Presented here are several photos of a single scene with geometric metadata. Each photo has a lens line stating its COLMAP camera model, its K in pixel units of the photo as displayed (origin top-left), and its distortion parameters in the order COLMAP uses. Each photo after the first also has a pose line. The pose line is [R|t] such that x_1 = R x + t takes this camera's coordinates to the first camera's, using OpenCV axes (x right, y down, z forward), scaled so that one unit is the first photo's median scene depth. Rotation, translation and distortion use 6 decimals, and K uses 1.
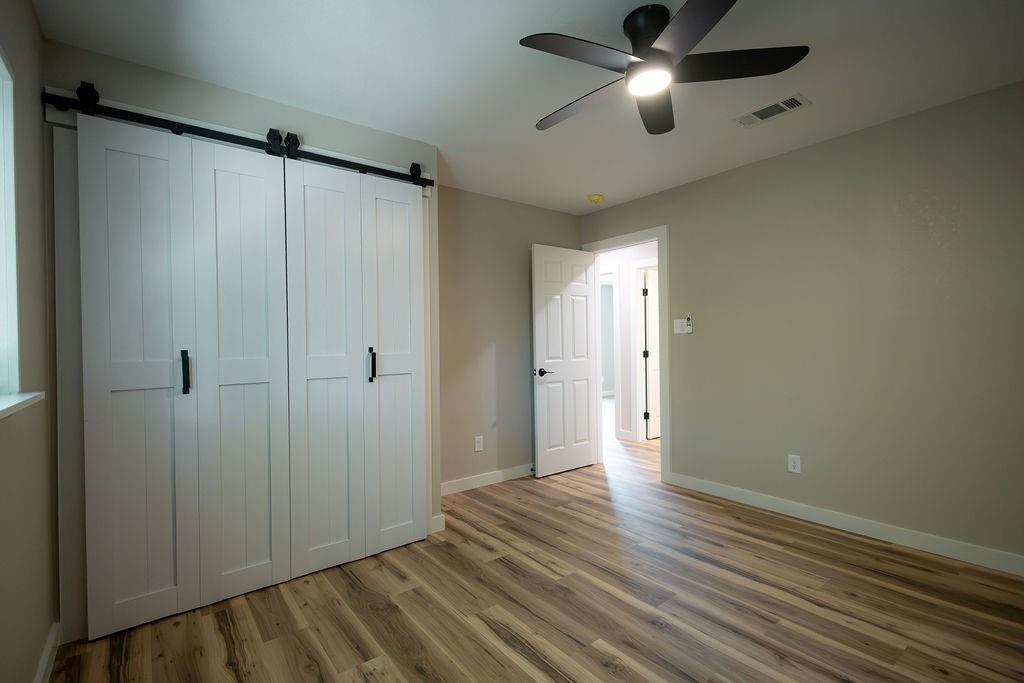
lens RADIAL K [[473.8, 0, 519.3], [0, 473.8, 345.8], [0, 0, 1]] dist [-0.003511, -0.000356]
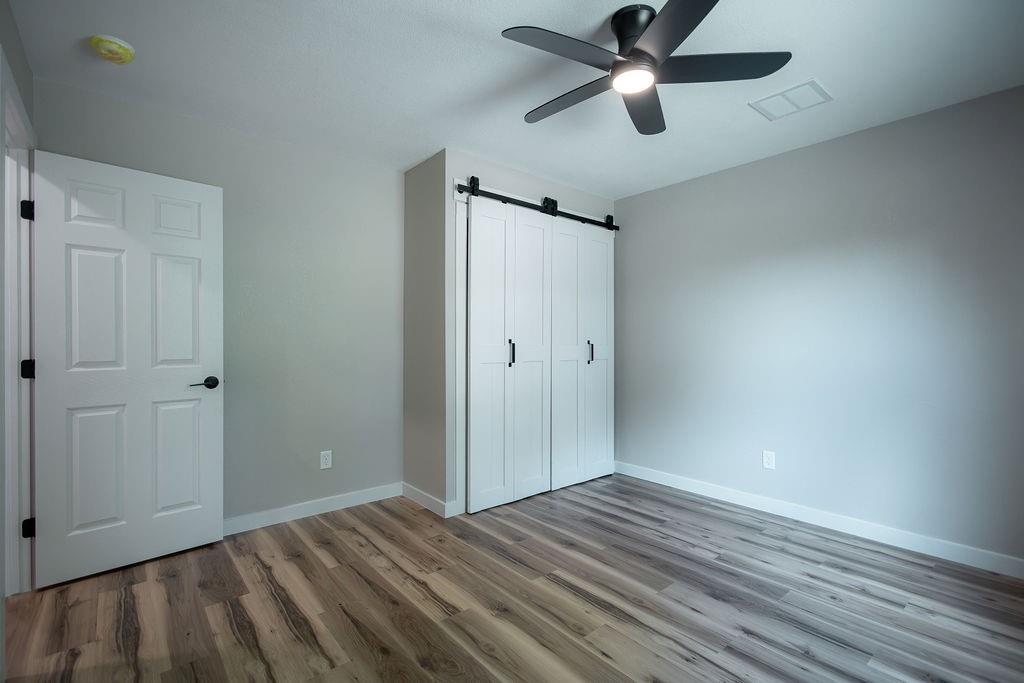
lens RADIAL K [[471.5, 0, 508.4], [0, 471.5, 340.4], [0, 0, 1]] dist [0.002342, -0.000307]
pose [[0.999444, 0.023584, 0.023577, -0.544451], [-0.023619, 0.999720, 0.001192, 0.005444], [-0.023542, -0.001748, 0.999721, -0.431113]]
